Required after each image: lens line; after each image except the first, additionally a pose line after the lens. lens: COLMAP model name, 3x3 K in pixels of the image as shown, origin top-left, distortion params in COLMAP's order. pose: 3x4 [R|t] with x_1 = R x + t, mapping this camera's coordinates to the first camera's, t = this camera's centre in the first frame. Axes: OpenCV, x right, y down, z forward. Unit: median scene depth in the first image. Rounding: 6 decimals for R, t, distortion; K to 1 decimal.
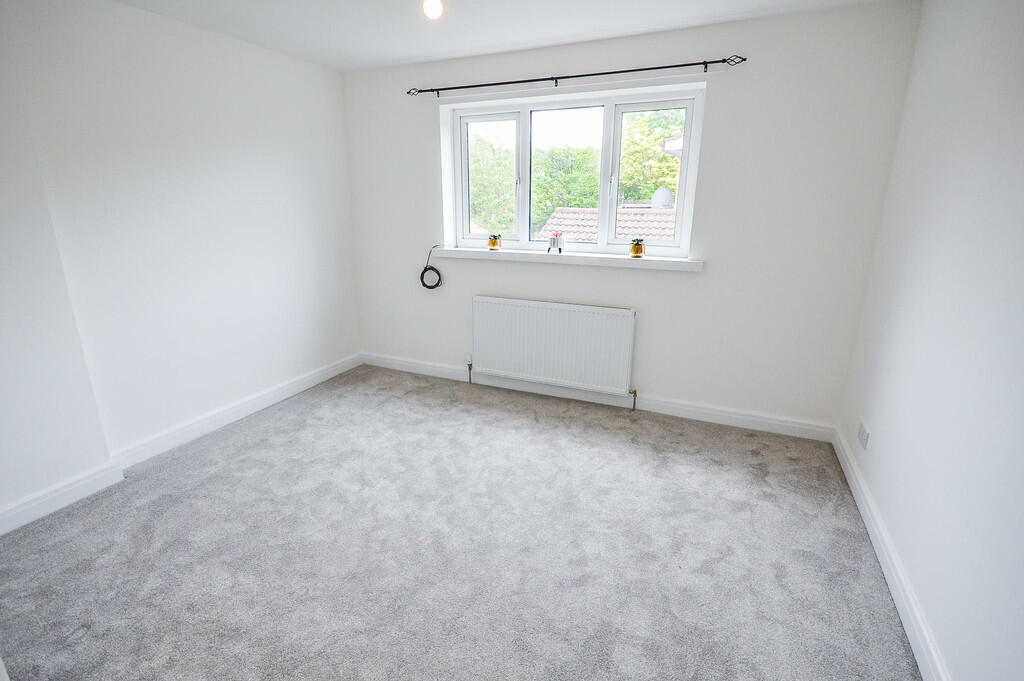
lens RADIAL K [[494.1, 0, 512.0], [0, 494.1, 340.5], [0, 0, 1]] dist [-0.000322, 0.000198]
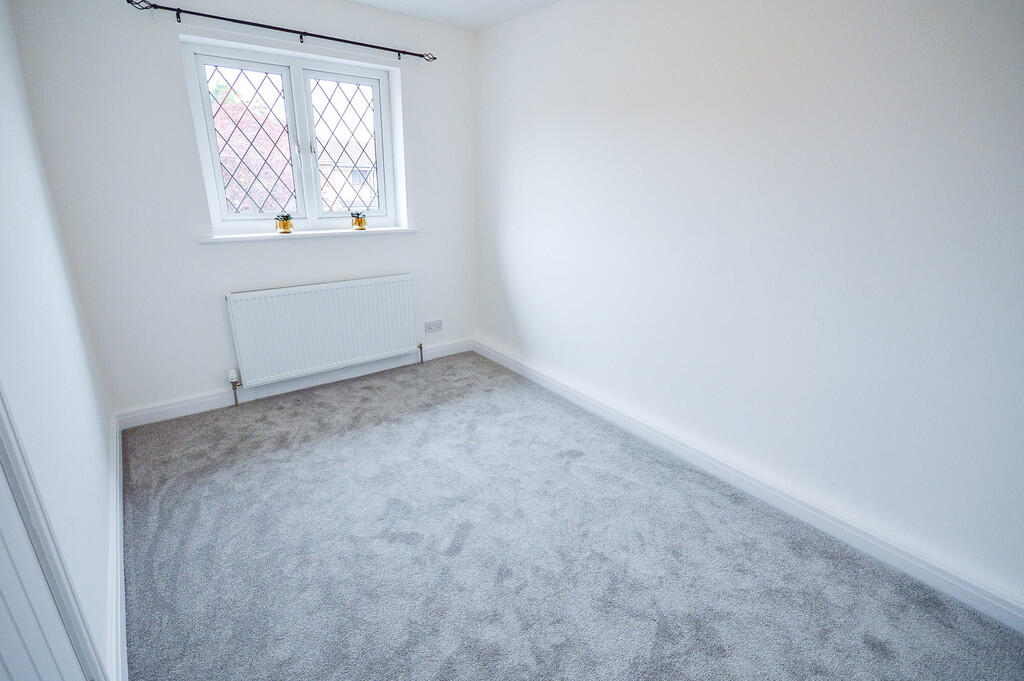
lens RADIAL K [[472.5, 0, 512.0], [0, 472.5, 340.5], [0, 0, 1]] dist [0.045350, 0.000099]
pose [[0.487221, -0.281958, 0.826508, -0.513174], [0.228794, 0.954597, 0.190783, -0.064417], [-0.842774, 0.096146, 0.529610, 0.219827]]
